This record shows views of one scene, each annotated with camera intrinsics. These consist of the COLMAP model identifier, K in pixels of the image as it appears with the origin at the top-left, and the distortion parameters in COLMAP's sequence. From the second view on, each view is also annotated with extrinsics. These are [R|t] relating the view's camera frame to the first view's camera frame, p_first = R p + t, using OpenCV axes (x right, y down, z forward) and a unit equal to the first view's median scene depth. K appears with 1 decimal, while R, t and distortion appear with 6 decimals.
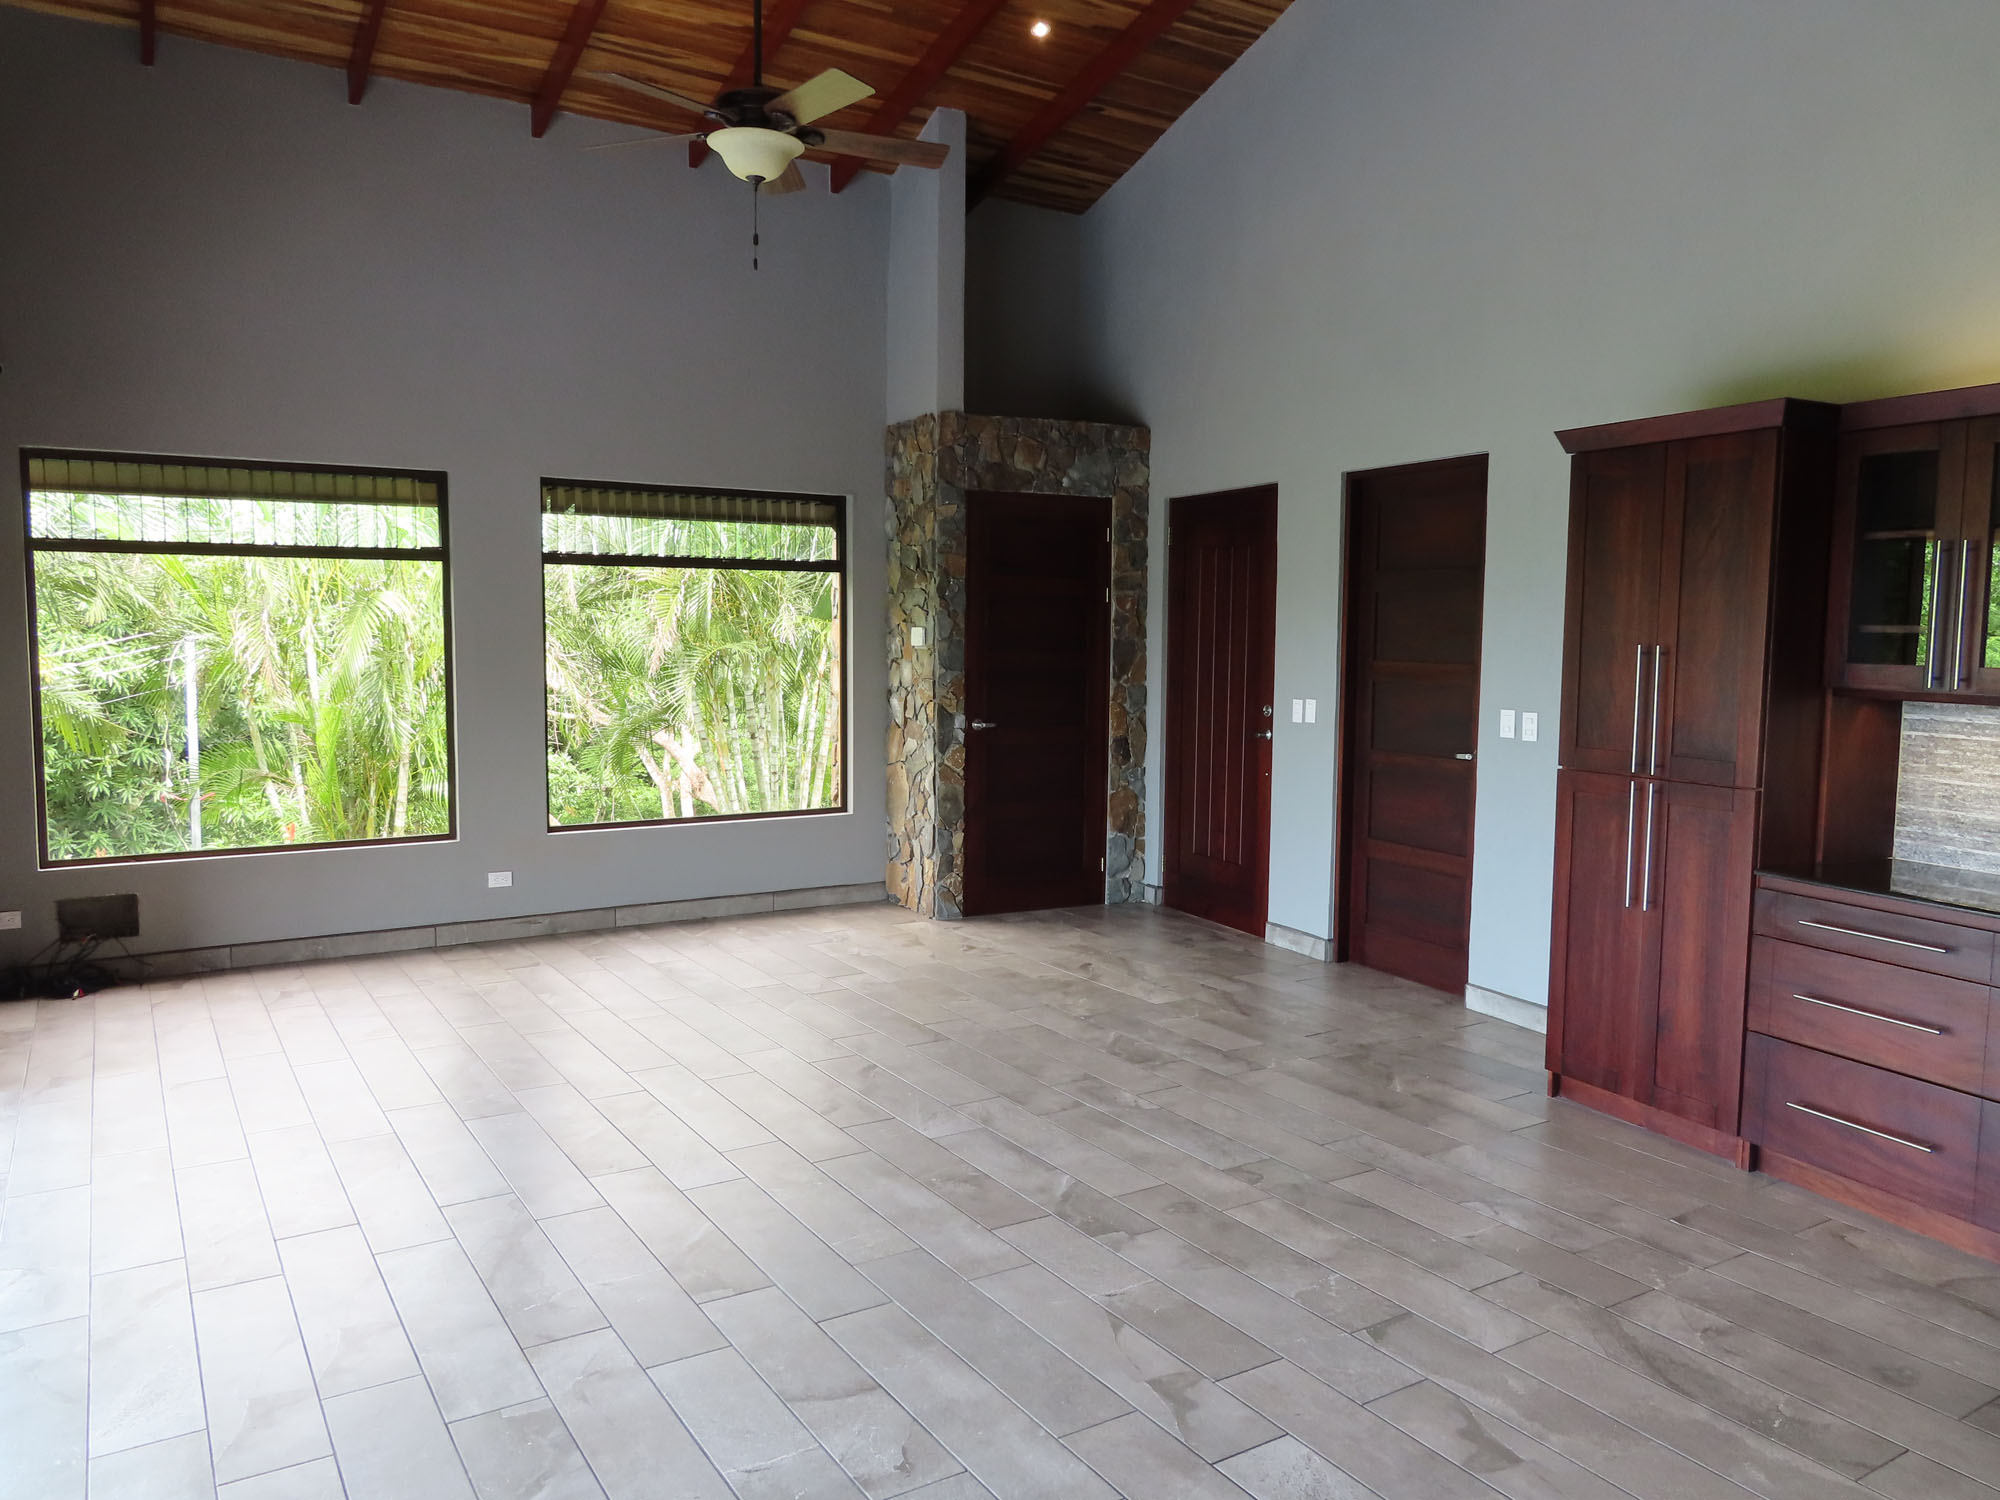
lens RADIAL K [[1435.7, 0, 999.0], [0, 1435.7, 742.5], [0, 0, 1]] dist [-0.003796, 0.005217]
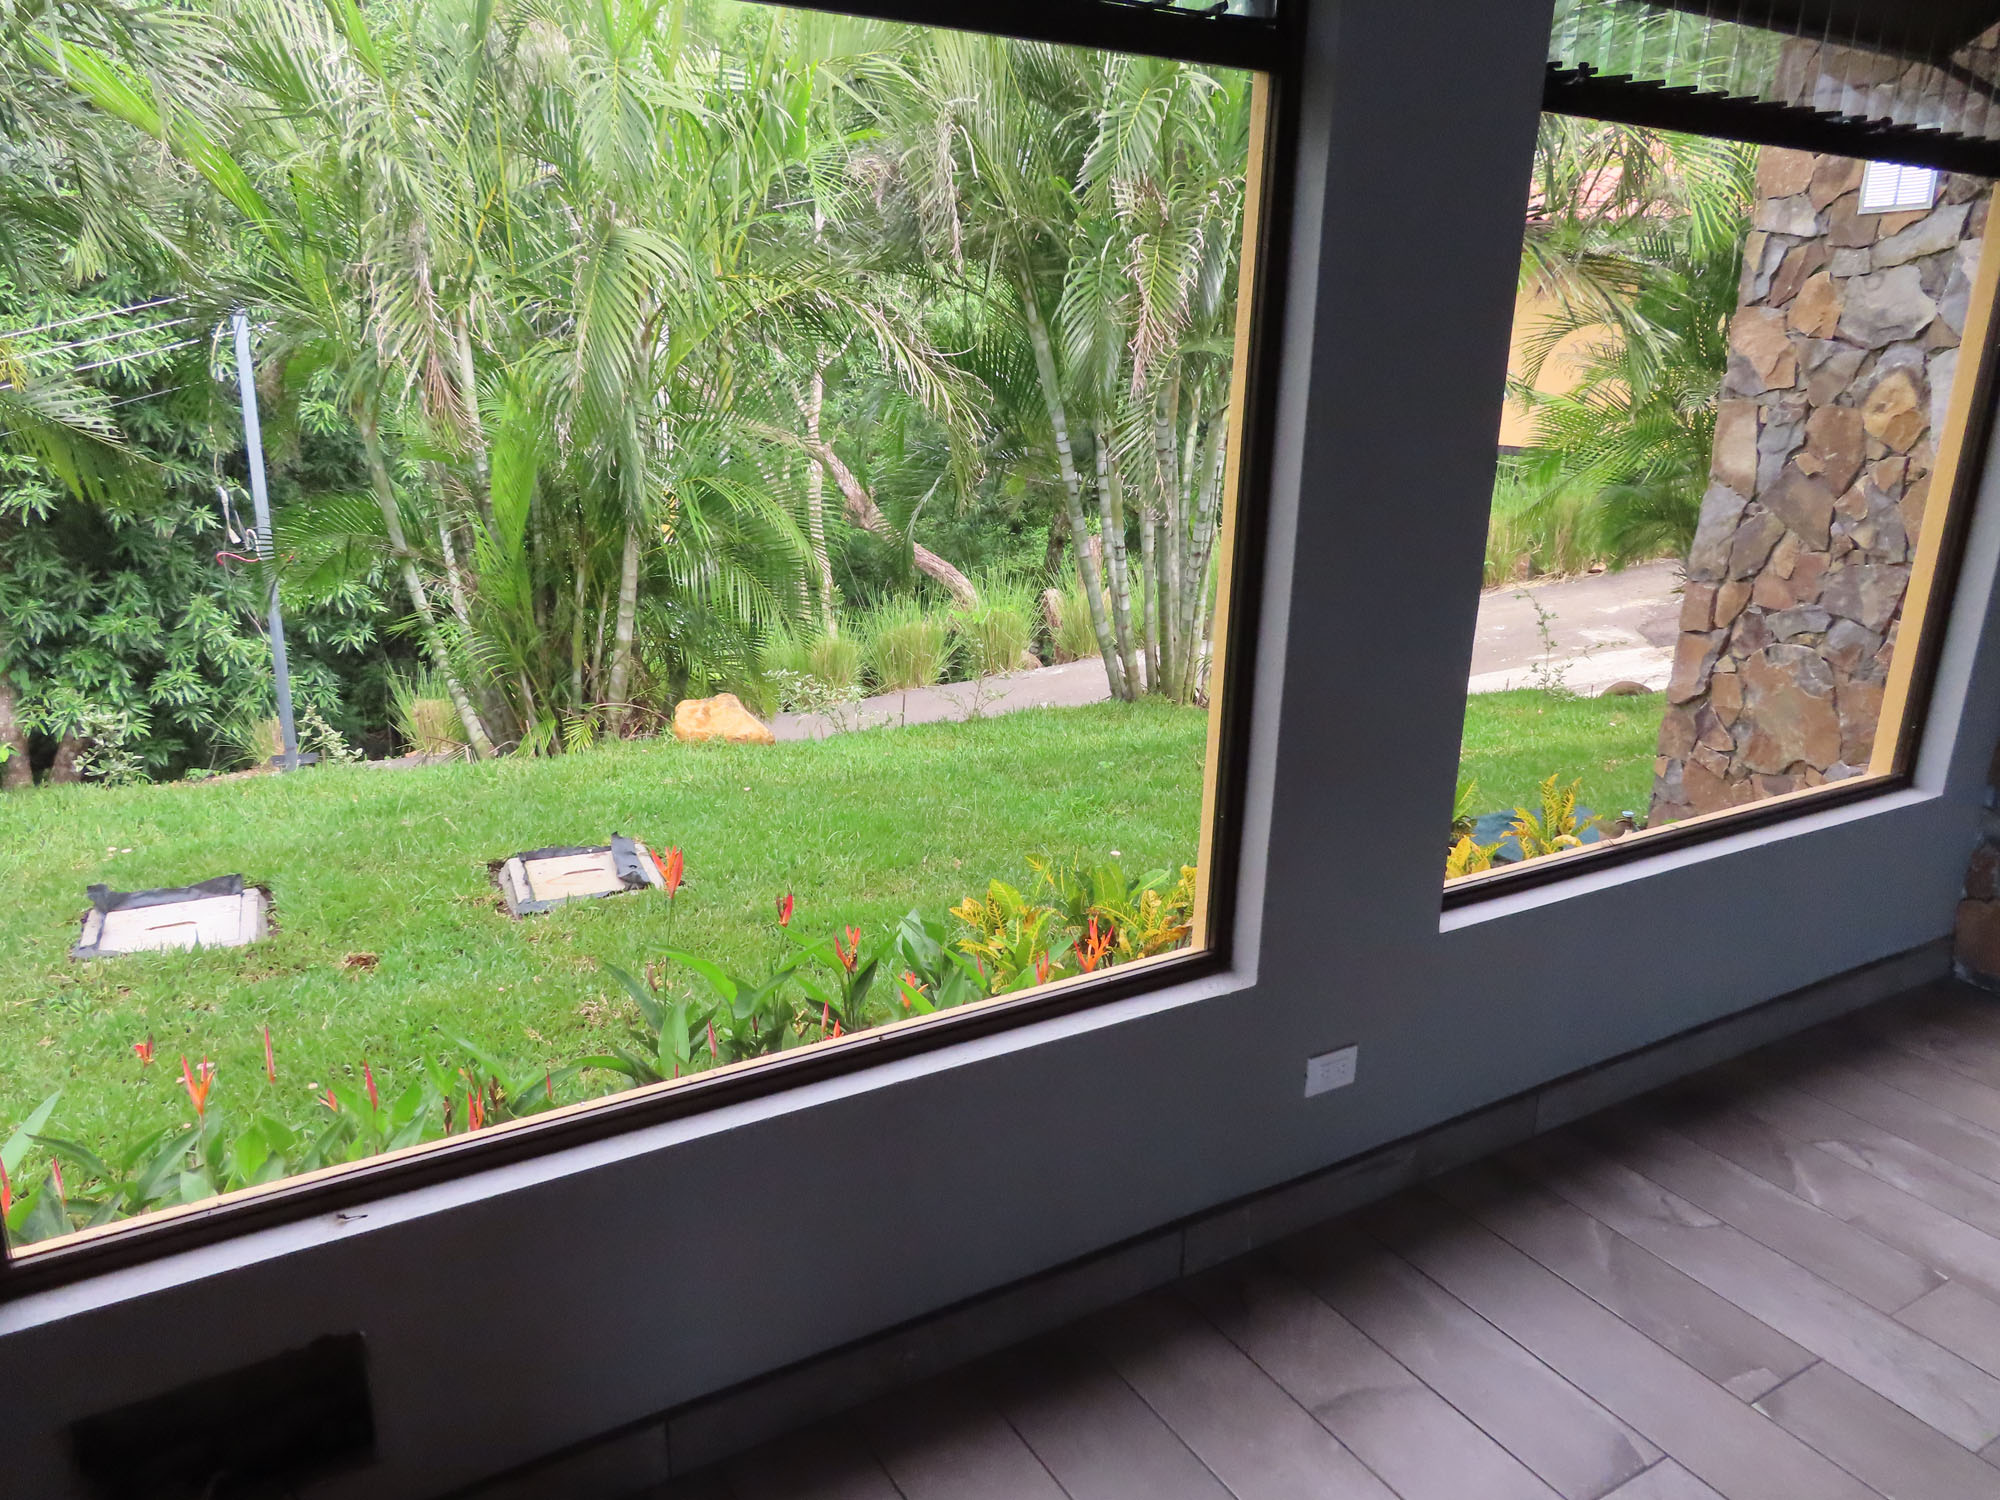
lens RADIAL K [[1426.6, 0, 1000.0], [0, 1426.6, 750.0], [0, 0, 1]] dist [-0.042369, -0.000340]
pose [[0.999708, 0.024140, -0.000820, -0.211034], [-0.023339, 0.974174, 0.224589, -0.027045], [0.006220, -0.224505, 0.974453, 0.335534]]
